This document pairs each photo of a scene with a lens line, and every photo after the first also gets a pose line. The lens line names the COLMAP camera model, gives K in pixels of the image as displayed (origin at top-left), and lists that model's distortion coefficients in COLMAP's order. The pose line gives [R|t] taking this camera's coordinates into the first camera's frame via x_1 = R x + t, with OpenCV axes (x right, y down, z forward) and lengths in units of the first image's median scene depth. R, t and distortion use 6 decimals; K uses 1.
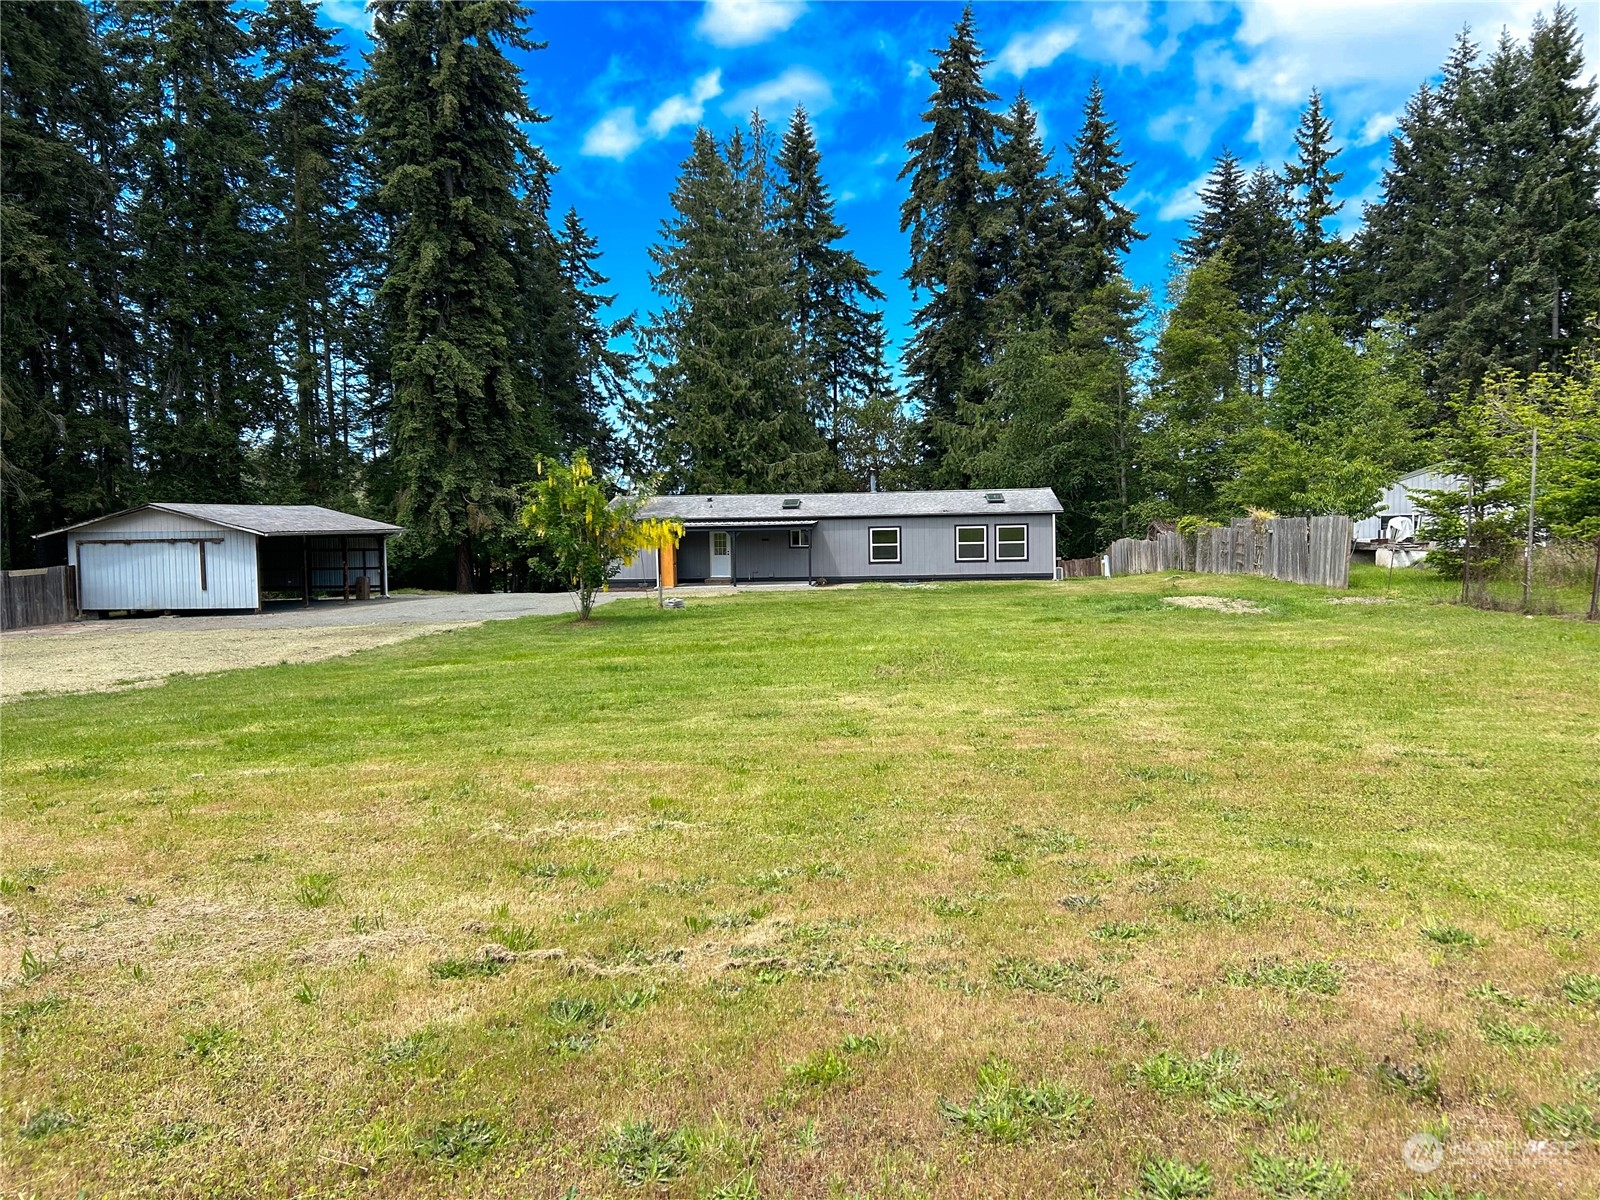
lens RADIAL K [[1216.2, 0, 803.0], [0, 1216.2, 600.6], [0, 0, 1]] dist [0.072578, -0.083710]
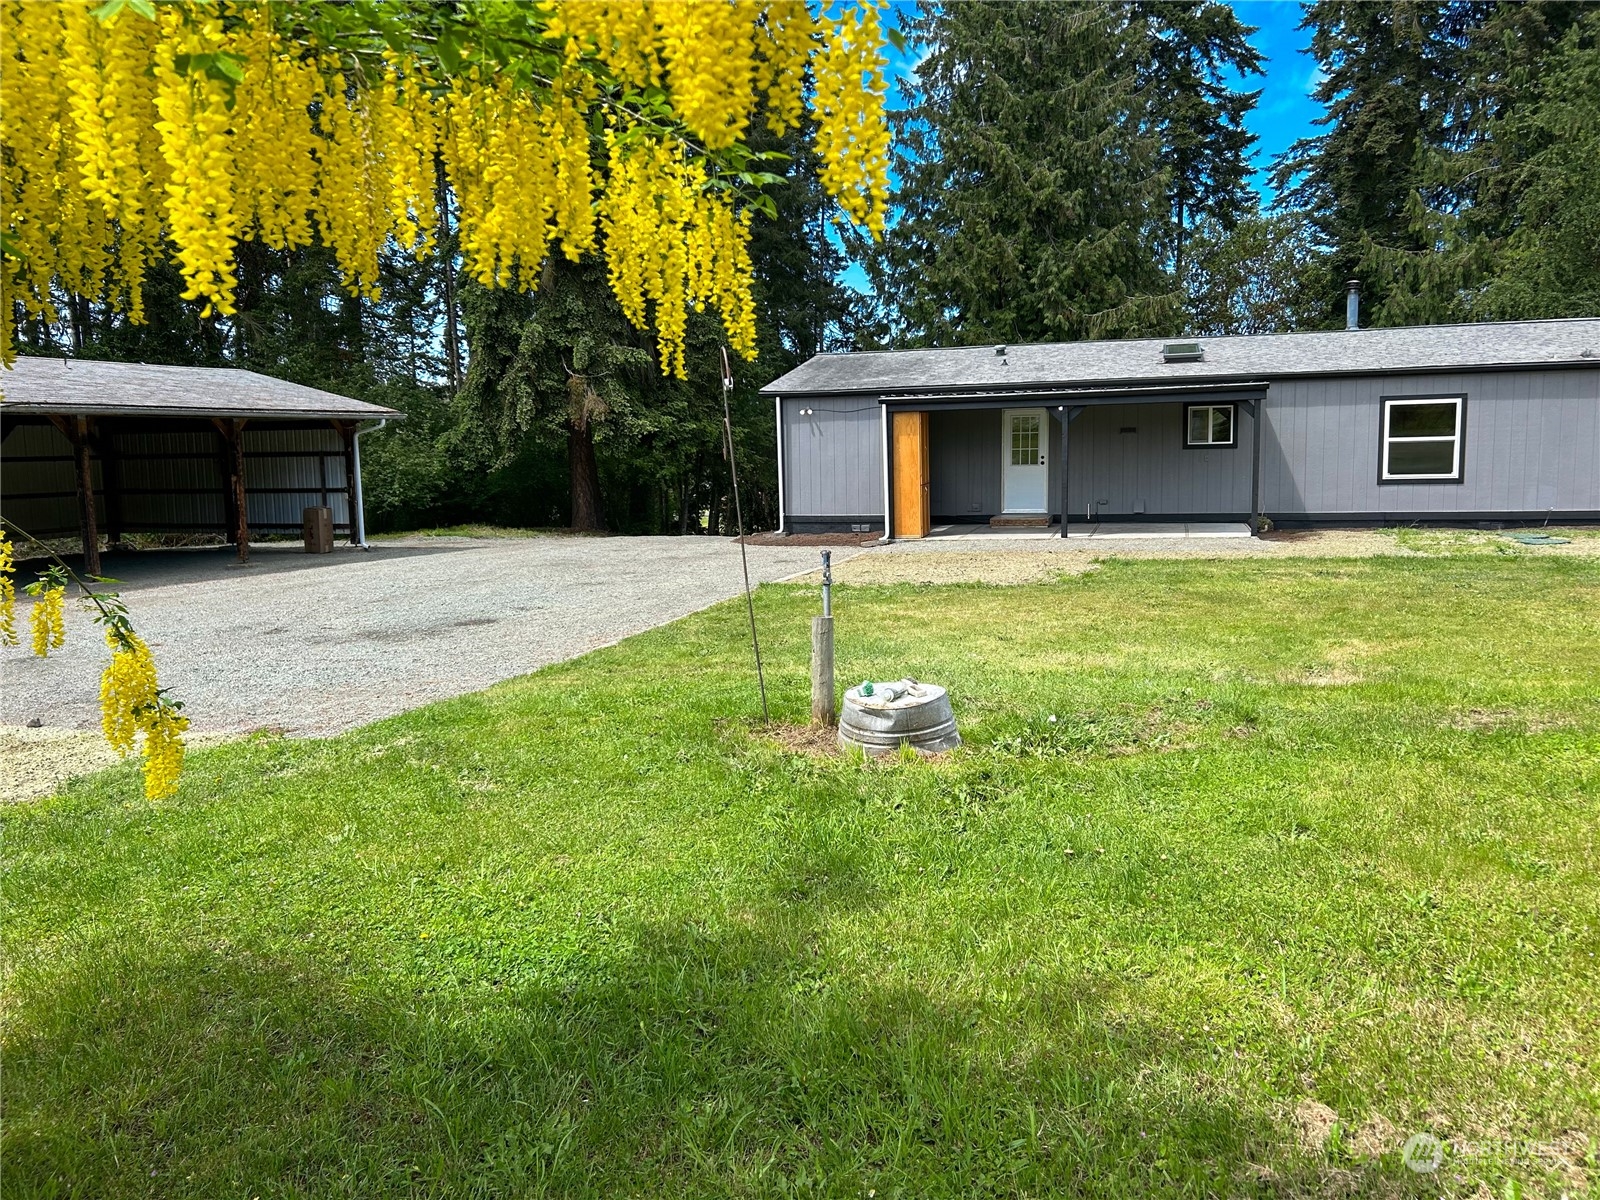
lens RADIAL K [[1216.2, 0, 803.0], [0, 1216.2, 600.6], [0, 0, 1]] dist [0.072578, -0.083710]
pose [[0.977707, 0.022920, -0.208721, -0.045832], [-0.008729, 0.997602, 0.068659, -0.014743], [0.209795, -0.065306, 0.975562, 0.459161]]
